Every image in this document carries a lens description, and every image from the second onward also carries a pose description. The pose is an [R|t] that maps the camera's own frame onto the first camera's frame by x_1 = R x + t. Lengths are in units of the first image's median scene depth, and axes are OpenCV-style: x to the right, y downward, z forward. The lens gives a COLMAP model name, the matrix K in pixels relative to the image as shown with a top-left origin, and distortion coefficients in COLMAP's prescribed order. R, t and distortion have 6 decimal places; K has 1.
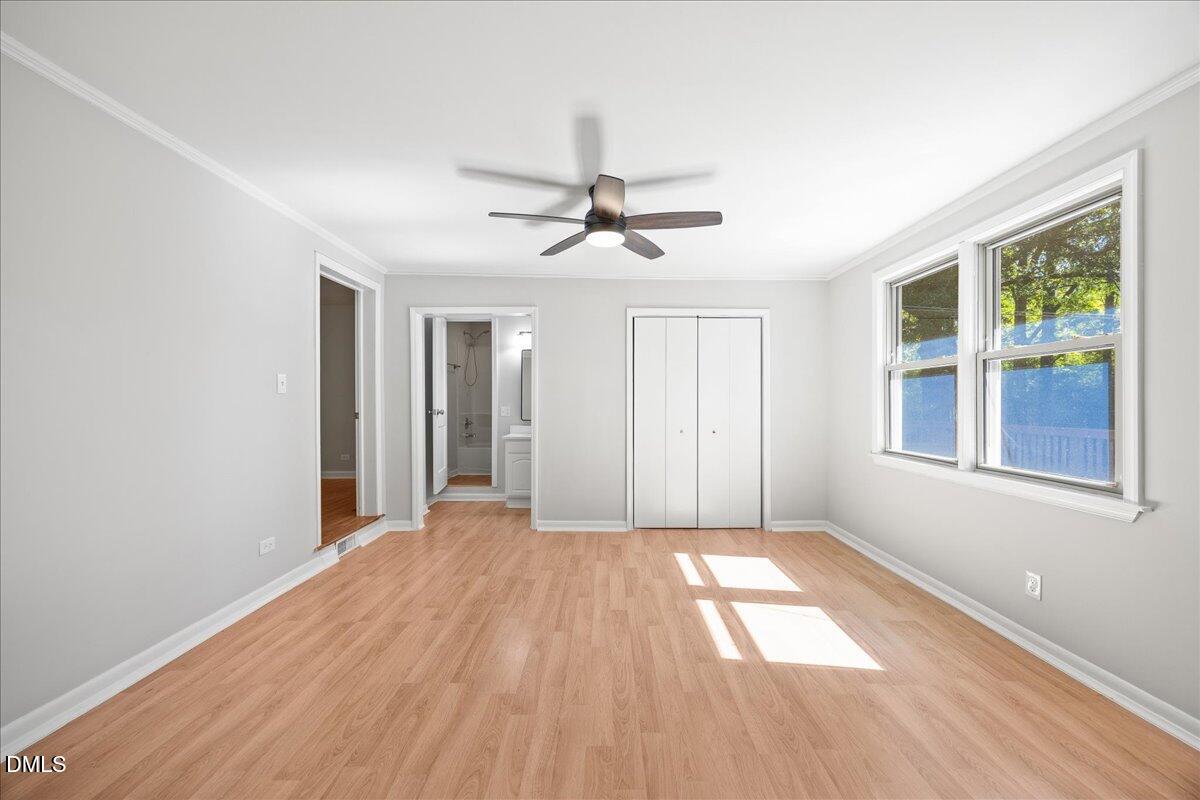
lens RADIAL K [[468.4, 0, 624.4], [0, 468.4, 402.7], [0, 0, 1]] dist [-0.004024, 0.000491]
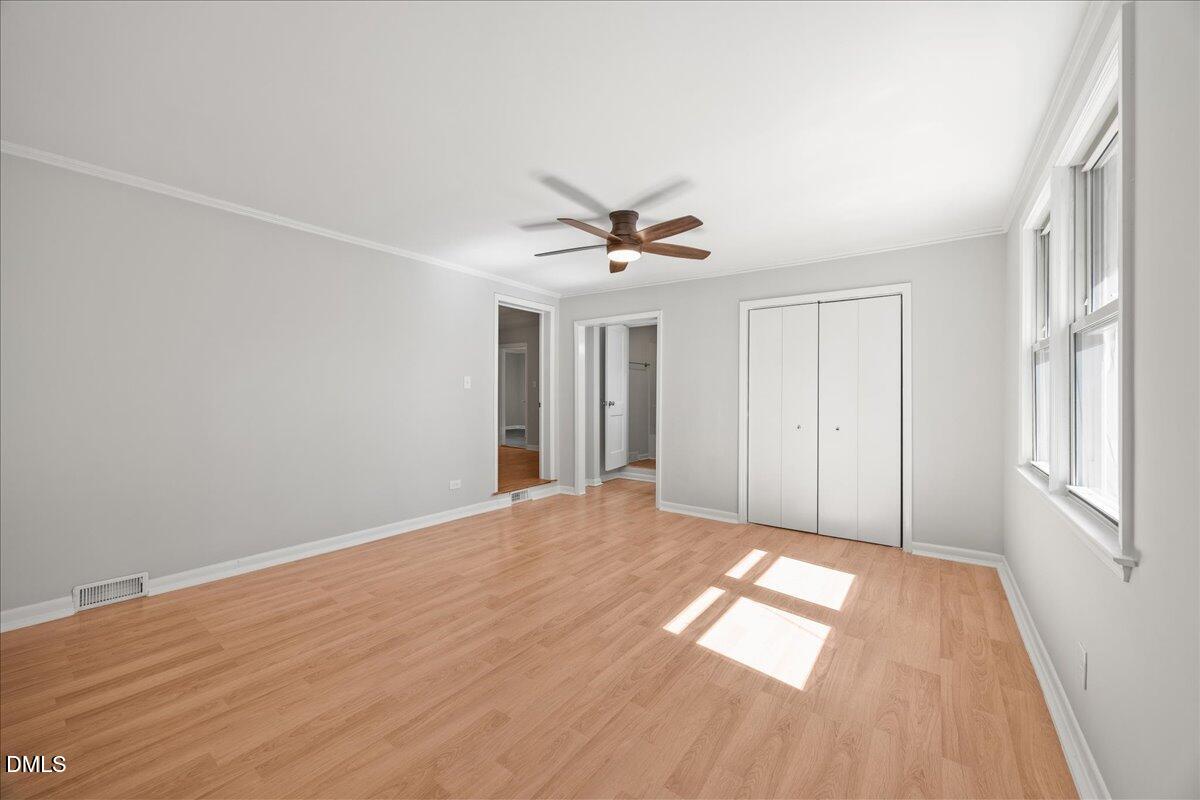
lens RADIAL K [[468.4, 0, 602.4], [0, 468.4, 395.0], [0, 0, 1]] dist [-0.004024, 0.000491]
pose [[0.794999, 0.001445, -0.606609, 0.507156], [-0.004654, 0.999982, -0.003716, 0.003469], [0.606593, 0.005777, 0.794991, 0.028179]]
